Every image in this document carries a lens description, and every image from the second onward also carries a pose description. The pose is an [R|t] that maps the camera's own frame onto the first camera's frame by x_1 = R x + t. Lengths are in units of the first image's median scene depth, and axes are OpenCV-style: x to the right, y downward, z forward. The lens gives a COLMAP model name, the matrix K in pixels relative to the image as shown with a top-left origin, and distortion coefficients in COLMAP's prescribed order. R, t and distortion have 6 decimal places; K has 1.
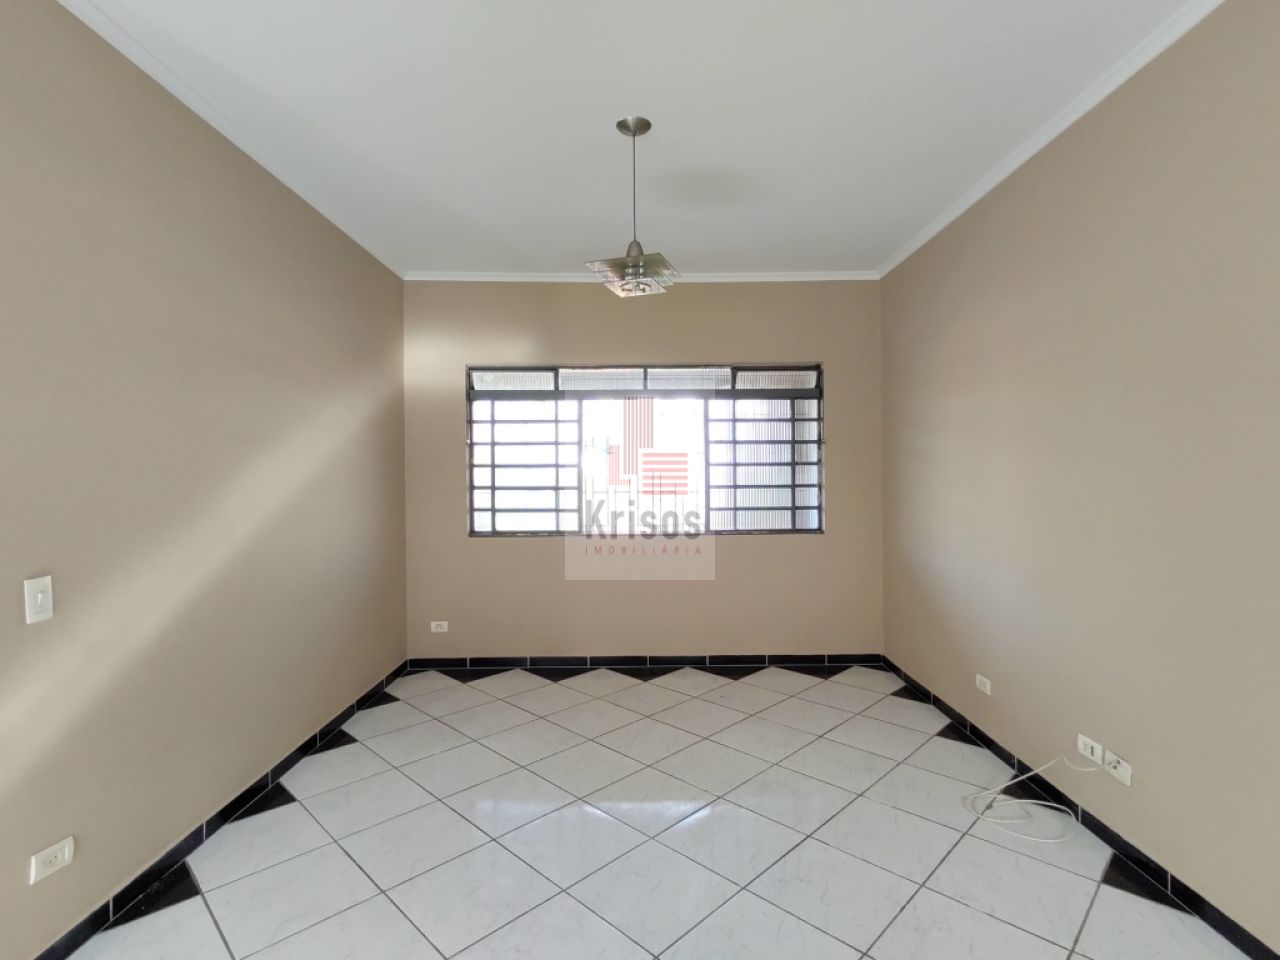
lens RADIAL K [[640.2, 0, 641.8], [0, 640.2, 482.8], [0, 0, 1]] dist [0.014148, 0.000701]
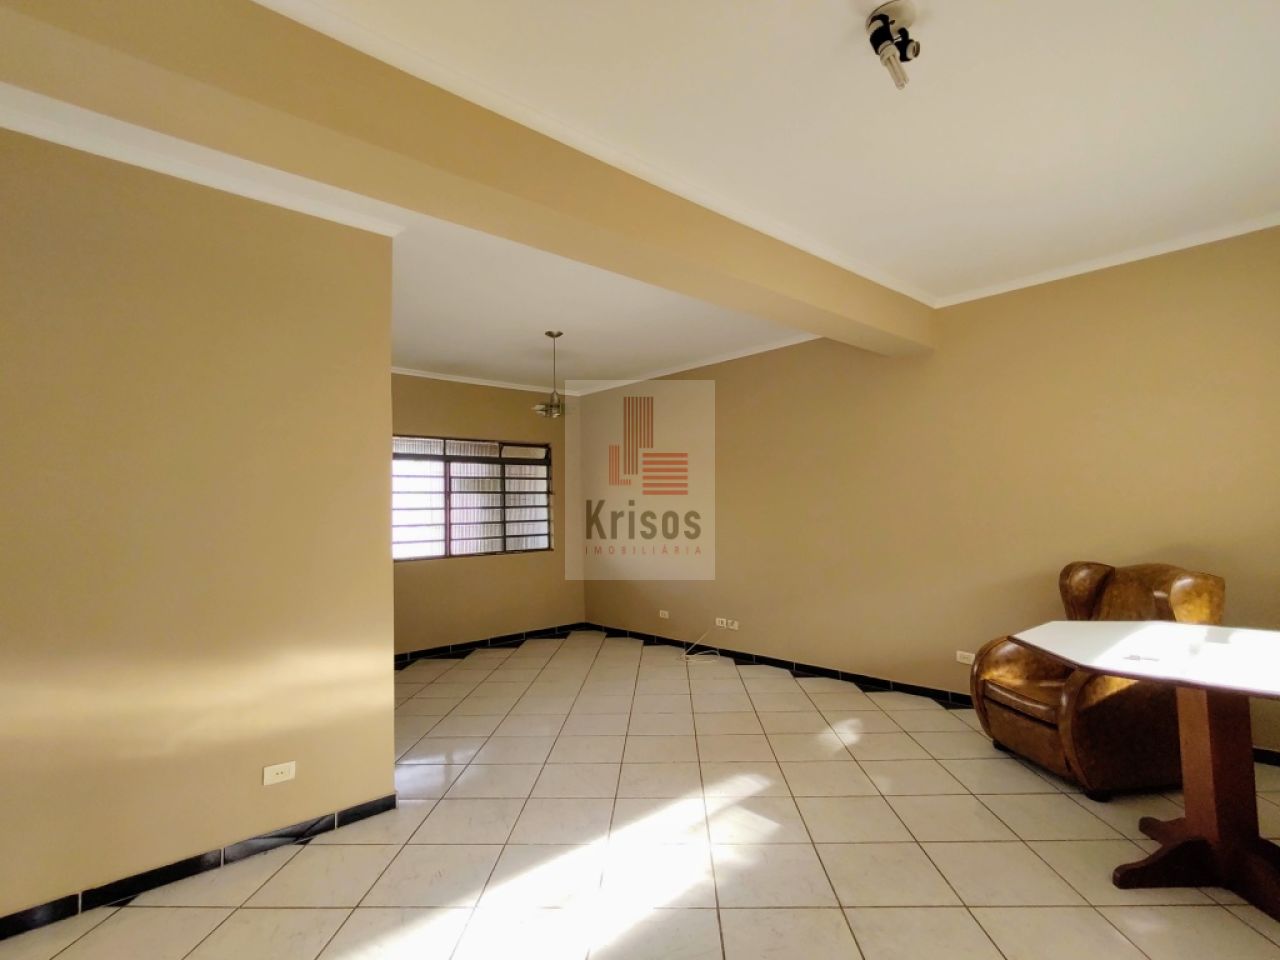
lens RADIAL K [[640.2, 0, 633.4], [0, 640.2, 488.3], [0, 0, 1]] dist [0.014148, 0.000701]
pose [[0.752745, 0.011651, 0.658209, -0.610447], [0.031472, 0.998063, -0.053658, 0.016843], [-0.657560, 0.061106, 0.750920, -0.329552]]
